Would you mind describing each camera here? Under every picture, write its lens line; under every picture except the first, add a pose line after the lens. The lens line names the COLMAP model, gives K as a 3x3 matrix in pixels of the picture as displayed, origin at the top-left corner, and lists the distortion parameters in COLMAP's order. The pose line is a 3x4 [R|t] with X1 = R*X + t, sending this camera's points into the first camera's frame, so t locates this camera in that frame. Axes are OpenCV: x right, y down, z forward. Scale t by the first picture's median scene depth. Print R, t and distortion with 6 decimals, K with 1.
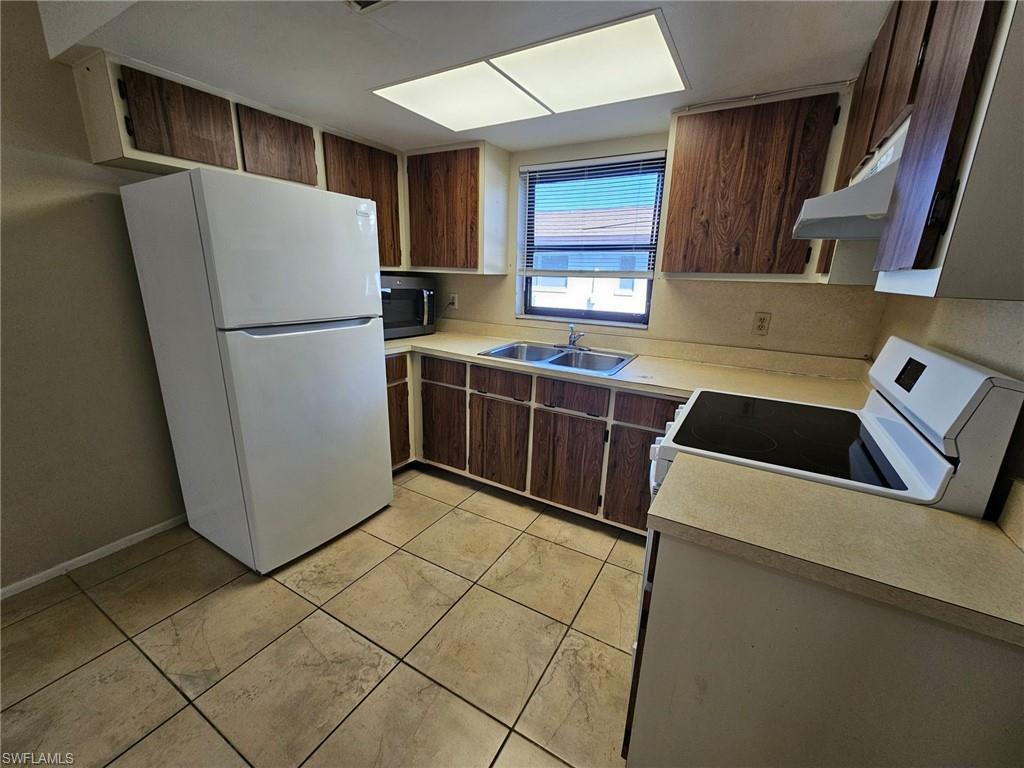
lens RADIAL K [[419.6, 0, 510.0], [0, 419.6, 388.1], [0, 0, 1]] dist [0.000863, 0.000605]
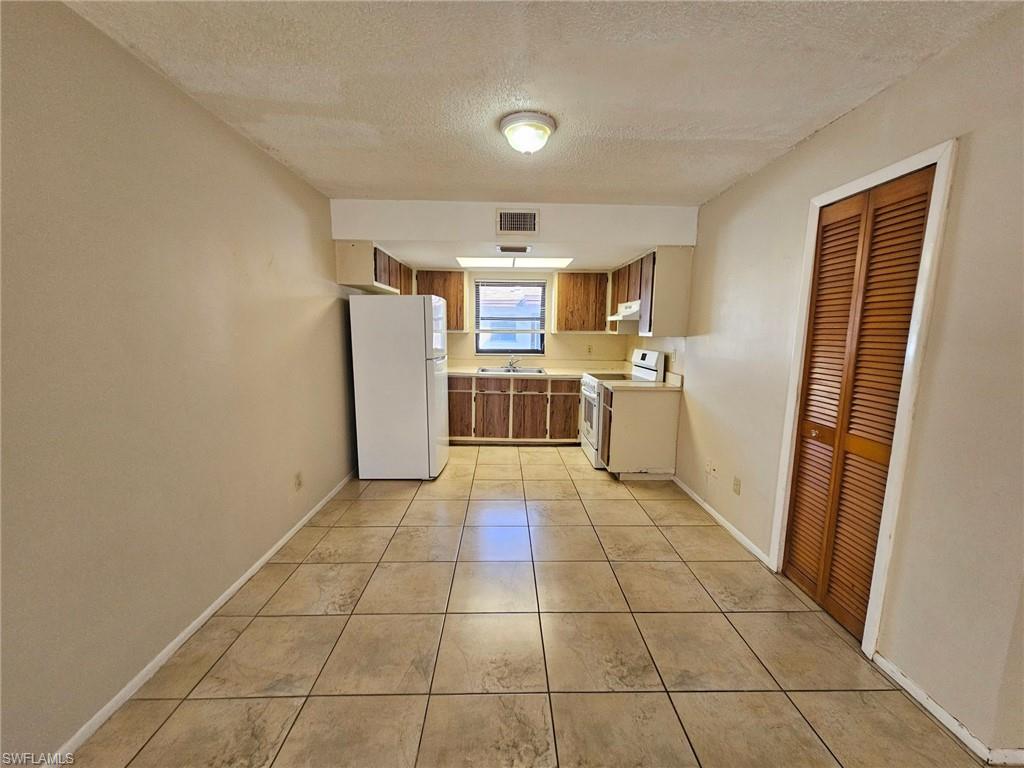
lens RADIAL K [[419.6, 0, 511.8], [0, 419.6, 385.3], [0, 0, 1]] dist [0.000863, 0.000605]
pose [[0.855511, -0.084844, 0.510787, -1.103778], [0.148109, 0.985364, -0.084392, 0.196546], [-0.496151, 0.147850, 0.855555, -0.878437]]
